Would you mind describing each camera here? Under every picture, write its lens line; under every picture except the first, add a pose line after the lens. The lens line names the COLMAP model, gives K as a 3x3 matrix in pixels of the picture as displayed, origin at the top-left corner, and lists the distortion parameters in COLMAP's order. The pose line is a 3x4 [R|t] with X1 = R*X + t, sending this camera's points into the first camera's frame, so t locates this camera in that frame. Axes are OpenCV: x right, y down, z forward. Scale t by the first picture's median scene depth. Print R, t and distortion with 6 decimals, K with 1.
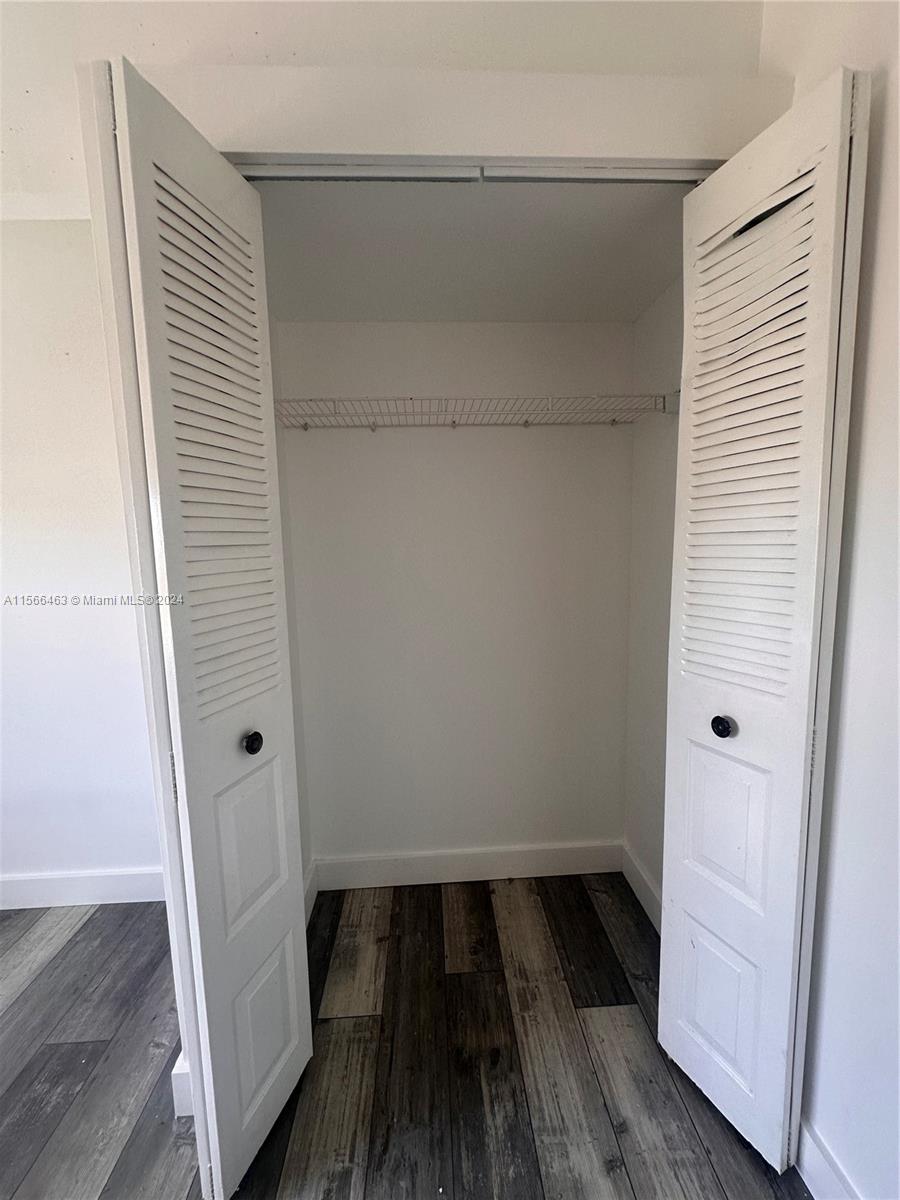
lens RADIAL K [[480.7, 0, 450.0], [0, 480.7, 600.0], [0, 0, 1]] dist [-0.002029, -0.000043]
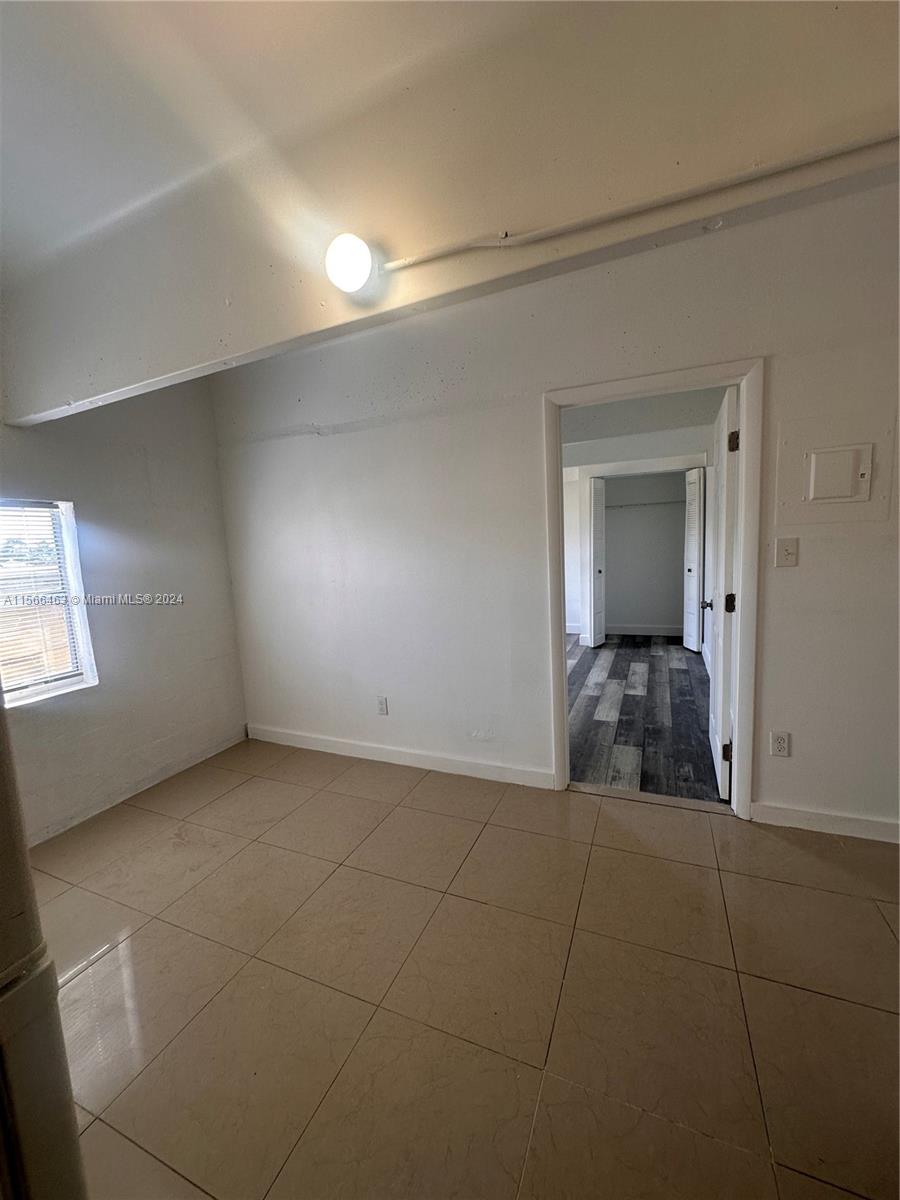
lens RADIAL K [[480.7, 0, 450.0], [0, 480.7, 600.0], [0, 0, 1]] dist [-0.002029, -0.000043]
pose [[0.896892, 0.034460, -0.440904, 0.502834], [-0.022856, 0.999239, 0.031604, 0.448253], [0.441658, -0.018268, 0.896998, -4.648401]]
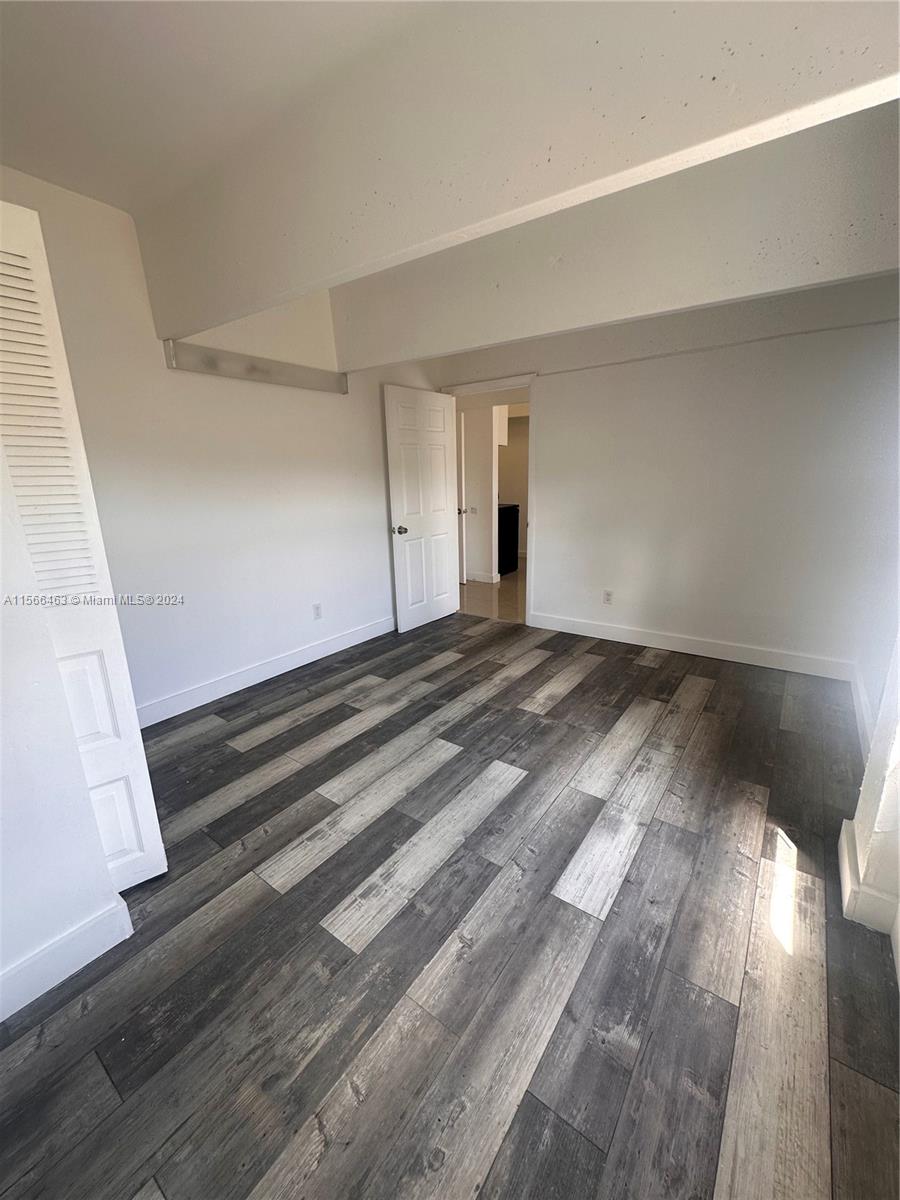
lens RADIAL K [[480.7, 0, 450.0], [0, 480.7, 600.0], [0, 0, 1]] dist [-0.002029, -0.000043]
pose [[-0.774594, -0.117551, 0.621438, -2.045693], [0.115721, 0.939646, 0.321984, -0.118357], [-0.621781, 0.321321, -0.714241, 1.163900]]
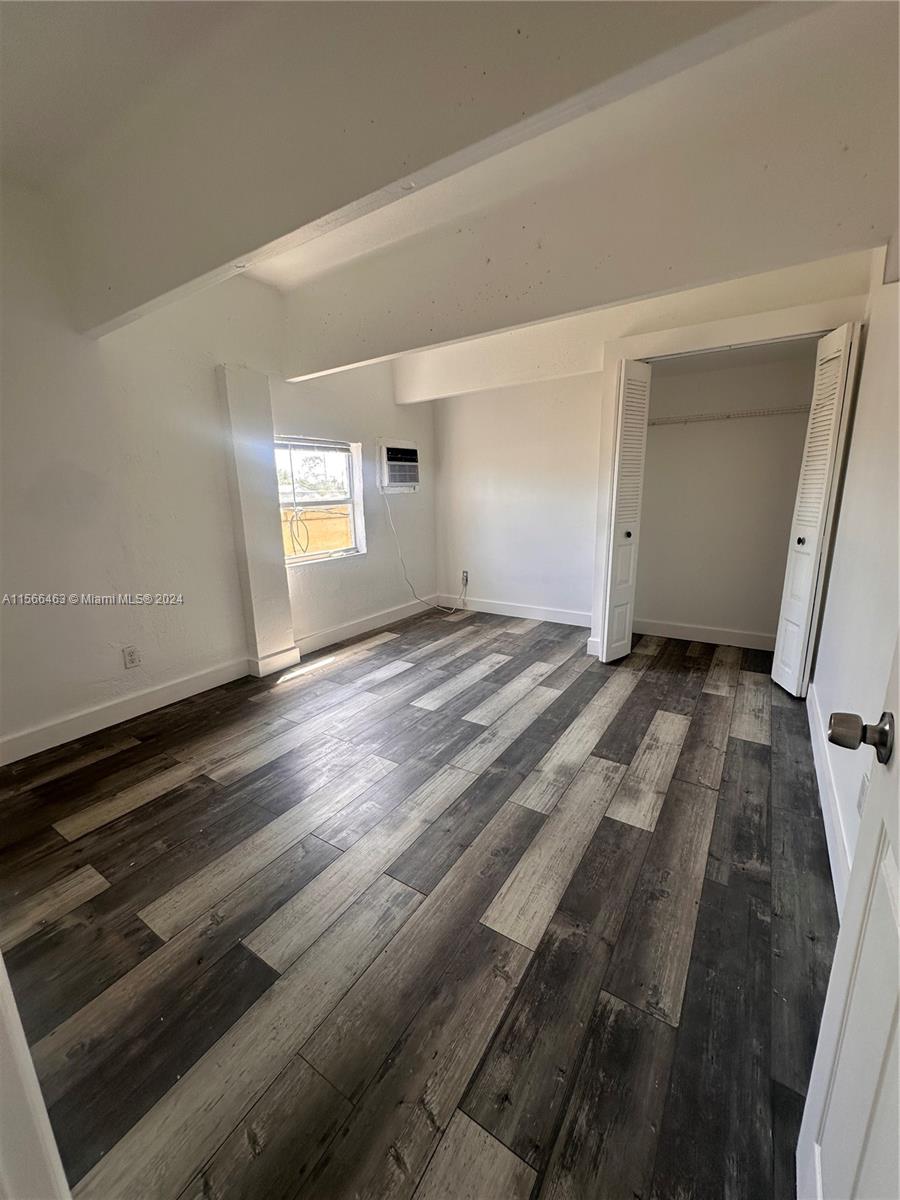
lens RADIAL K [[480.7, 0, 450.0], [0, 480.7, 600.0], [0, 0, 1]] dist [-0.002029, -0.000043]
pose [[0.809797, 0.140515, -0.569636, 0.510261], [-0.067558, 0.986771, 0.147370, 0.300026], [0.582808, -0.080856, 0.808577, -2.261195]]
